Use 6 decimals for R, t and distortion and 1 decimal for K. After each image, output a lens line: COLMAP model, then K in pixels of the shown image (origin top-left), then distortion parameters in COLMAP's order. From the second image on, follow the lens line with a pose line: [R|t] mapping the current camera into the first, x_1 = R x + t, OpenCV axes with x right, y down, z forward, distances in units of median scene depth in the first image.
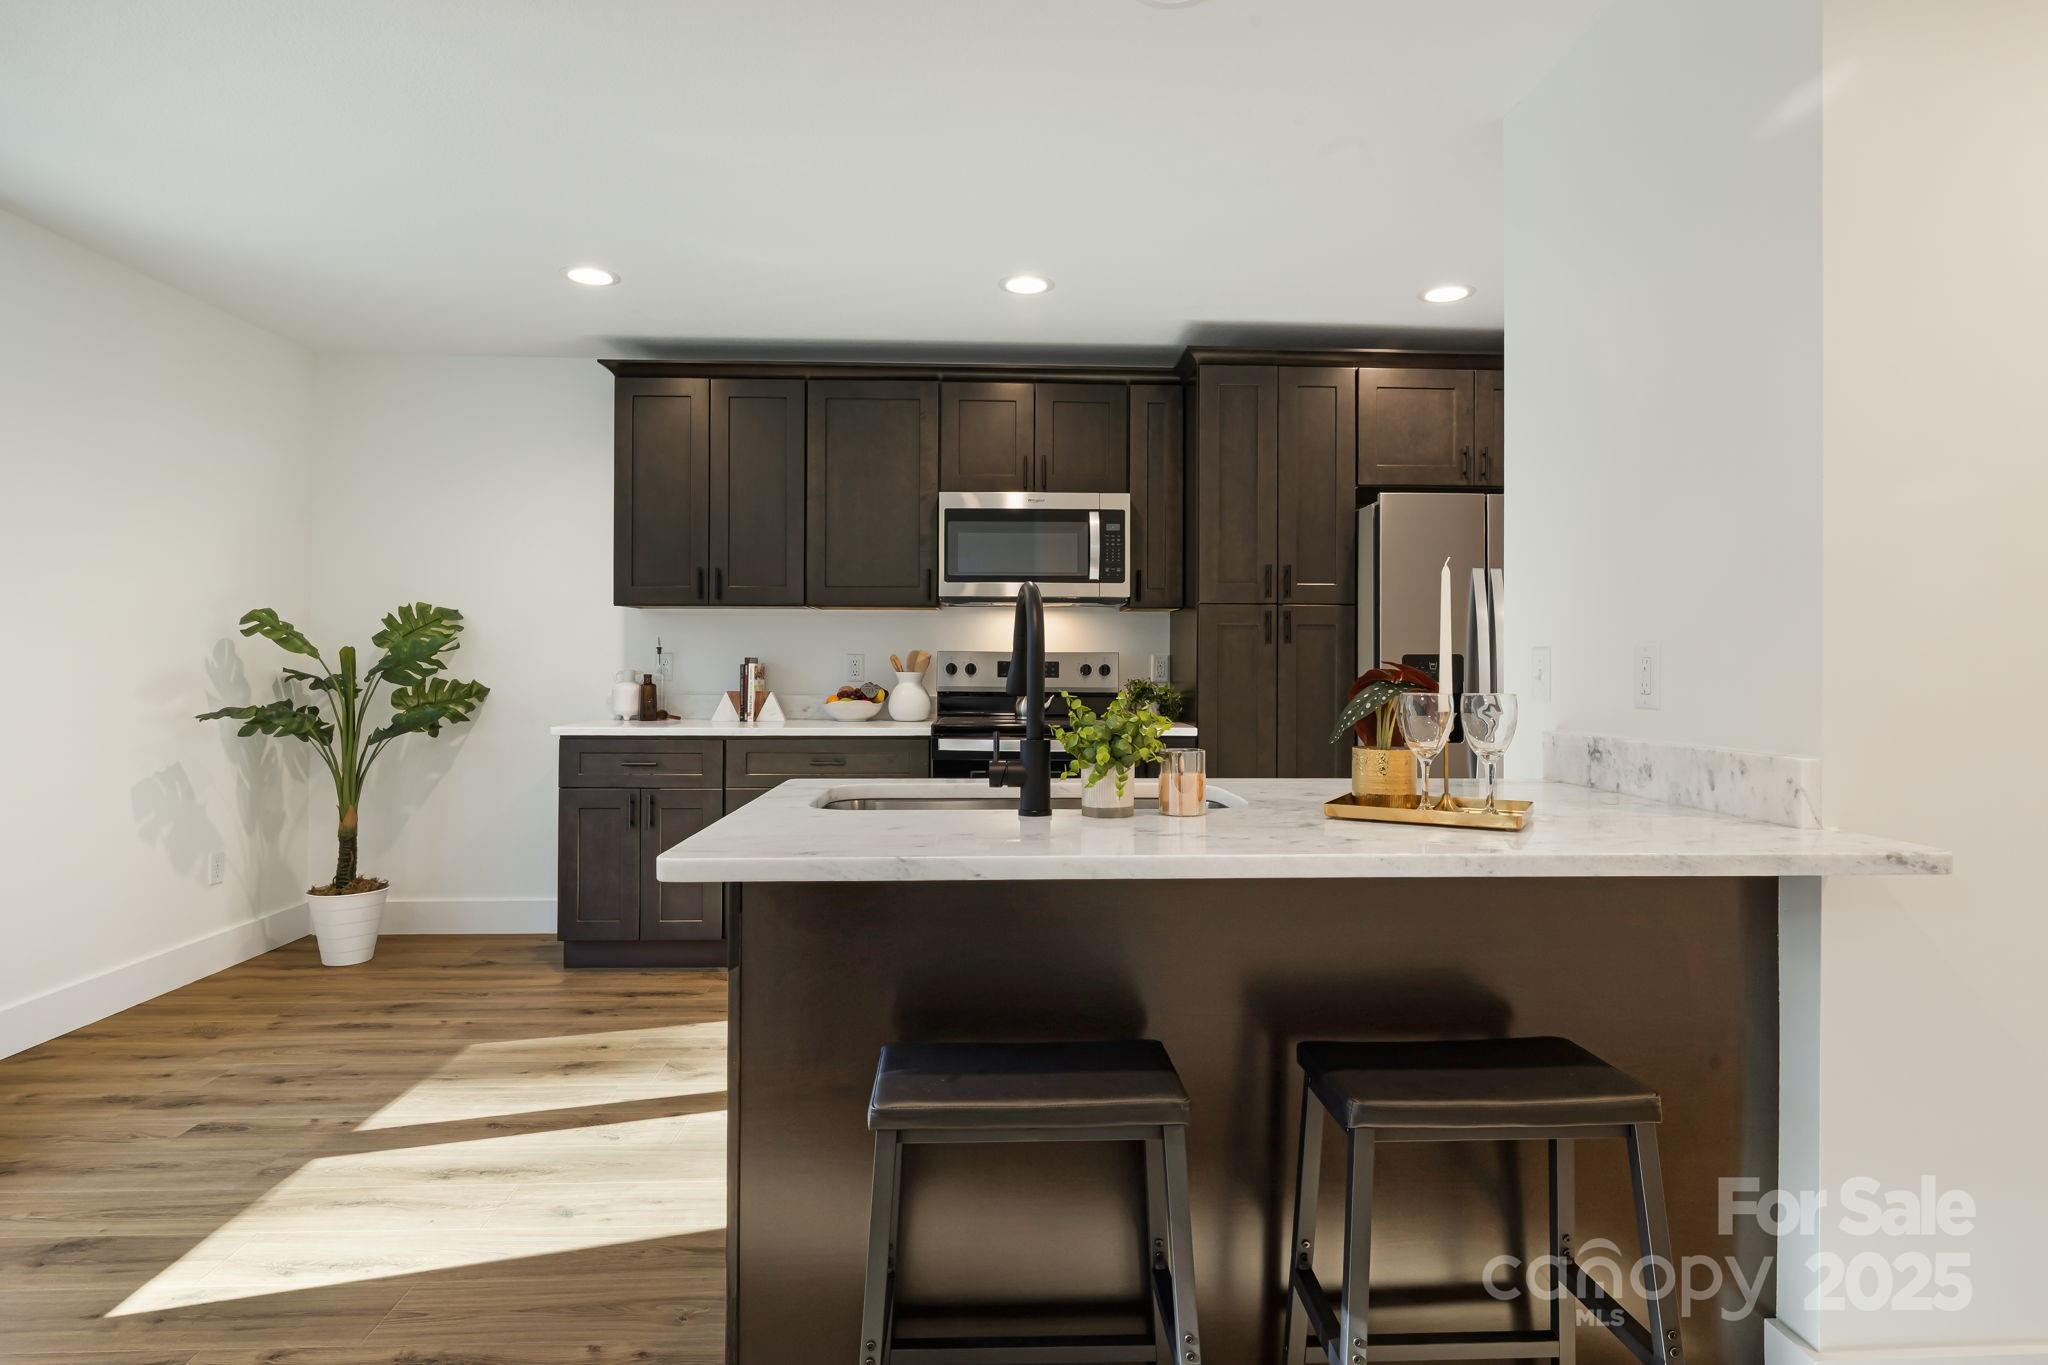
lens RADIAL K [[1100.2, 0, 1027.2], [0, 1100.2, 662.1], [0, 0, 1]] dist [-0.004393, -0.000367]
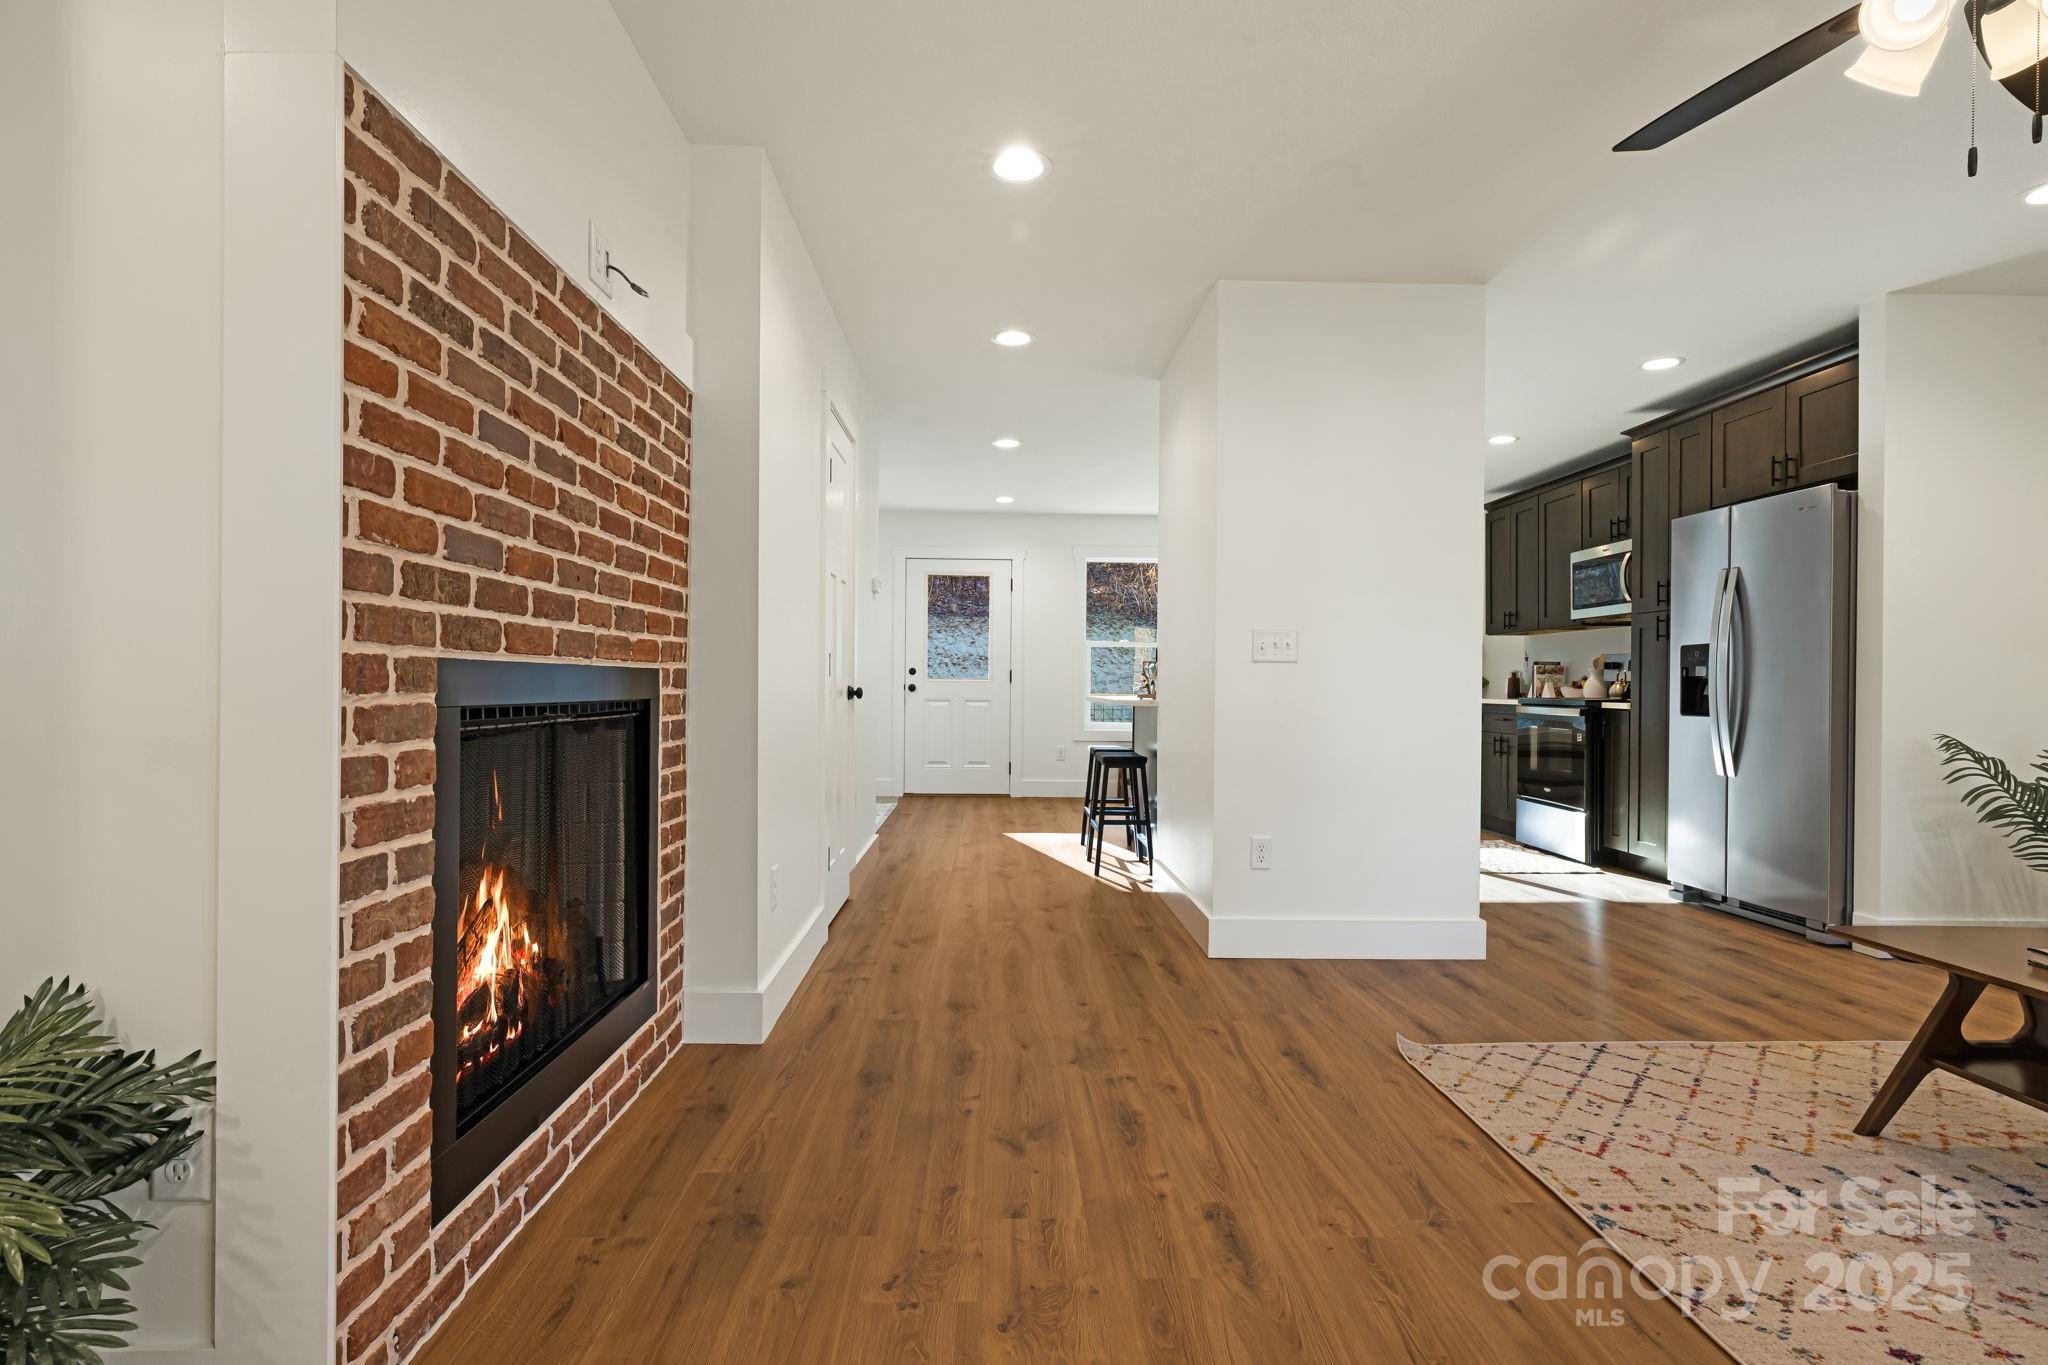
lens RADIAL K [[1051.0, 0, 1024.0], [0, 1051.0, 682.5], [0, 0, 1]] dist [-0.002046, 0.000502]
pose [[-0.013803, -0.005735, -0.999888, 1.425616], [-0.003441, 0.999978, -0.005688, 0.041754], [0.999899, 0.003363, -0.013822, 0.236833]]
